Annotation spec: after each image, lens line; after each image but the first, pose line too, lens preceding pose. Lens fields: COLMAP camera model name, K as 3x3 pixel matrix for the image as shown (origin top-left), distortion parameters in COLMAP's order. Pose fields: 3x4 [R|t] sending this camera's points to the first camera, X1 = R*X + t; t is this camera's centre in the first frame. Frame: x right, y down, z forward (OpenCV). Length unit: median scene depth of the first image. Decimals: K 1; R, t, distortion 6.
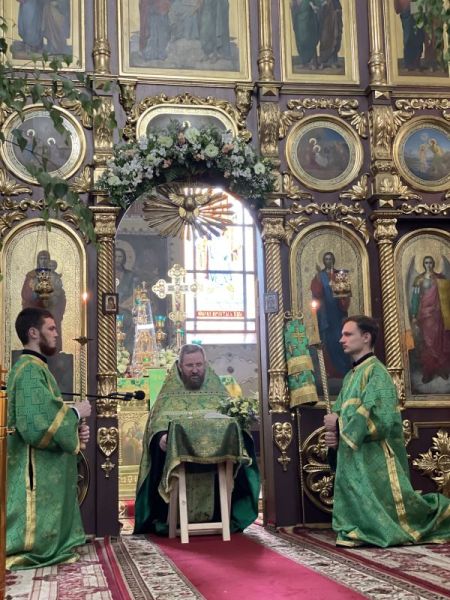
lens RADIAL K [[904.0, 0, 230.7], [0, 904.0, 298.8], [0, 0, 1]] dist [0.148002, 0.000000]
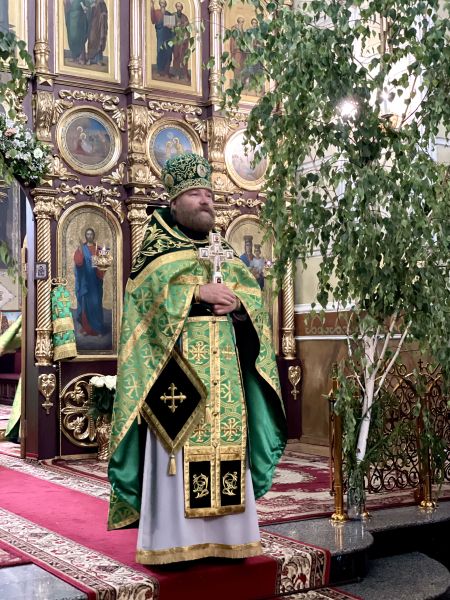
lens RADIAL K [[904.0, 0, 228.6], [0, 904.0, 299.3], [0, 0, 1]] dist [0.148002, 0.000000]
pose [[0.926397, 0.038388, 0.374585, -0.164769], [-0.078573, 0.992599, 0.092596, -0.084446], [-0.368258, -0.115213, 0.922557, -0.162995]]
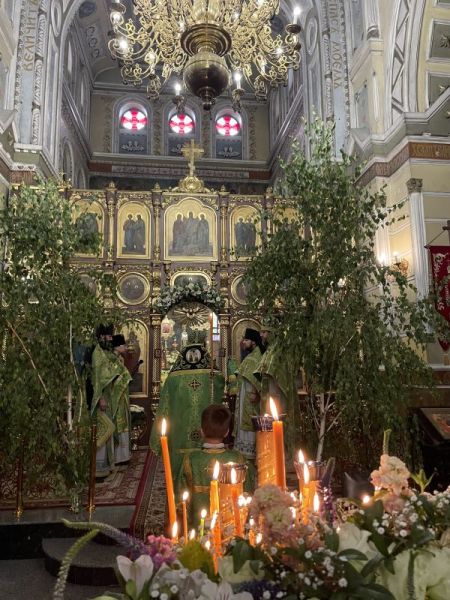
lens RADIAL K [[458.9, 0, 229.0], [0, 458.9, 295.2], [0, 0, 1]] dist [0.099887, -0.097303]
pose [[0.998007, 0.008513, -0.062527, 0.136513], [-0.007895, 0.999918, 0.010110, -0.162523], [0.062607, -0.009596, 0.997992, -0.249134]]
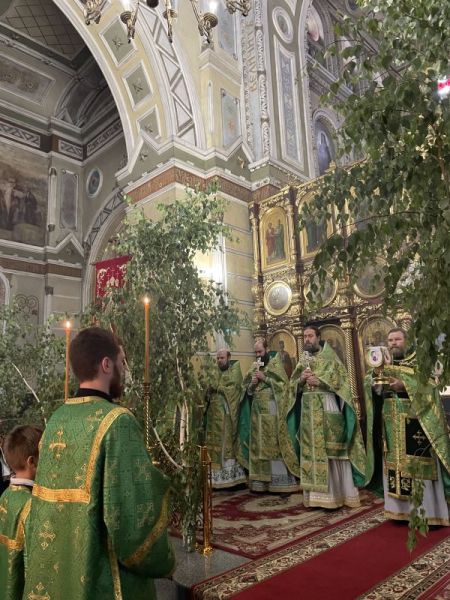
lens RADIAL K [[458.9, 0, 226.2], [0, 458.9, 297.2], [0, 0, 1]] dist [0.099887, -0.097303]
pose [[0.583446, -0.164814, -0.795253, 0.407989], [0.158219, 0.983497, -0.087749, -0.086730], [0.796591, -0.074627, 0.599895, 0.127348]]
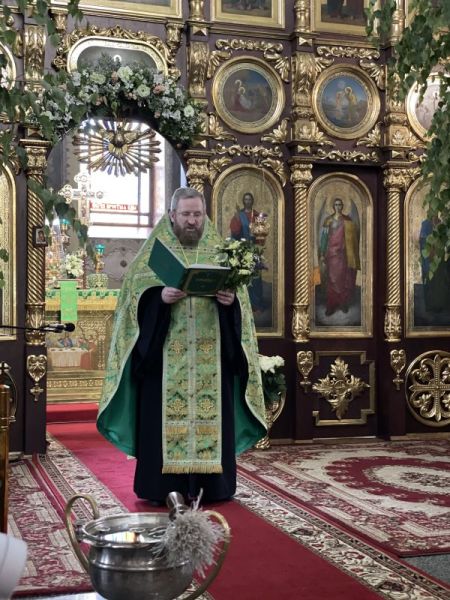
lens RADIAL K [[904.0, 0, 229.8], [0, 904.0, 296.6], [0, 0, 1]] dist [0.148002, 0.000000]
pose [[0.989064, 0.033968, 0.143521, -0.062440], [-0.054325, 0.988603, 0.140399, -0.080391], [-0.137116, -0.146661, 0.979638, -0.055820]]
